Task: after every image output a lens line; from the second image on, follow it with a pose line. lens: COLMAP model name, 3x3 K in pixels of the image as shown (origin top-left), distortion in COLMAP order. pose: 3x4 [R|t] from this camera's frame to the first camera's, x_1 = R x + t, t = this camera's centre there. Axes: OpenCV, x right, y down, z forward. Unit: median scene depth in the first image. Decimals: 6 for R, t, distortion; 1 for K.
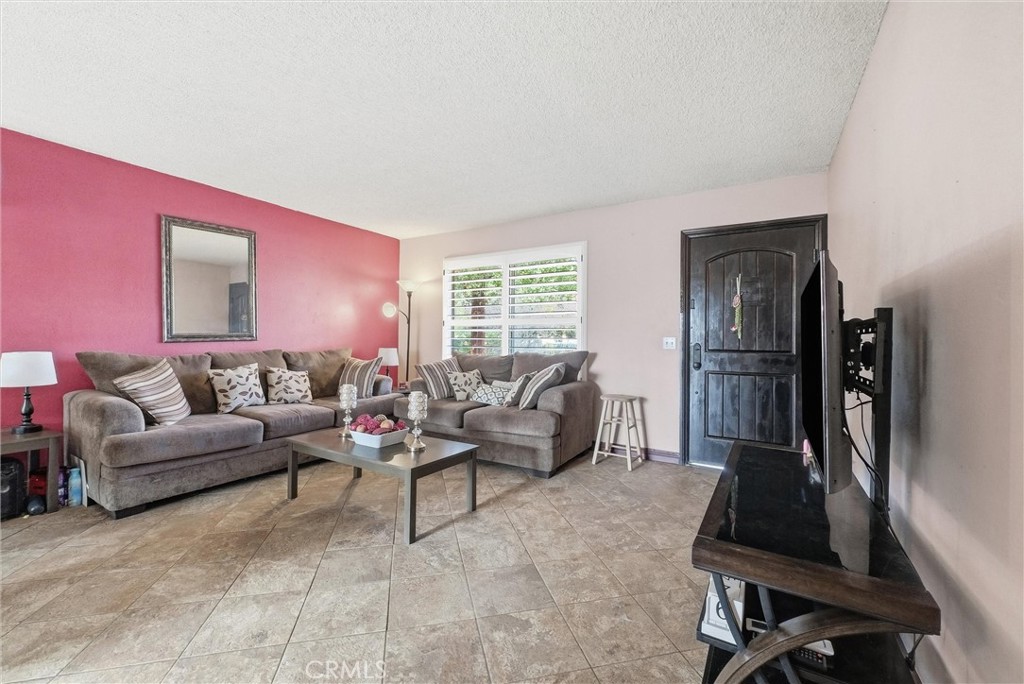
lens RADIAL K [[429.7, 0, 507.2], [0, 429.7, 338.4], [0, 0, 1]] dist [-0.001985, -0.000514]
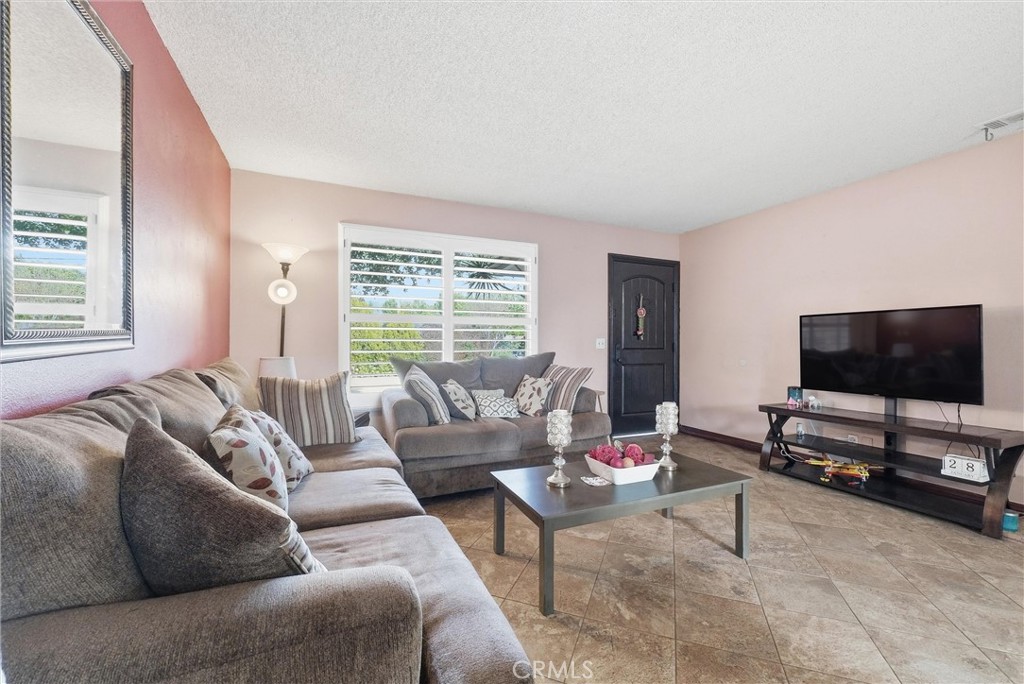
lens RADIAL K [[429.7, 0, 512.7], [0, 429.7, 343.2], [0, 0, 1]] dist [-0.001985, -0.000514]
pose [[0.543770, -0.008829, 0.839188, -1.169008], [0.002605, 0.999958, 0.008833, -0.000939], [-0.839230, -0.002617, 0.543770, 0.831751]]
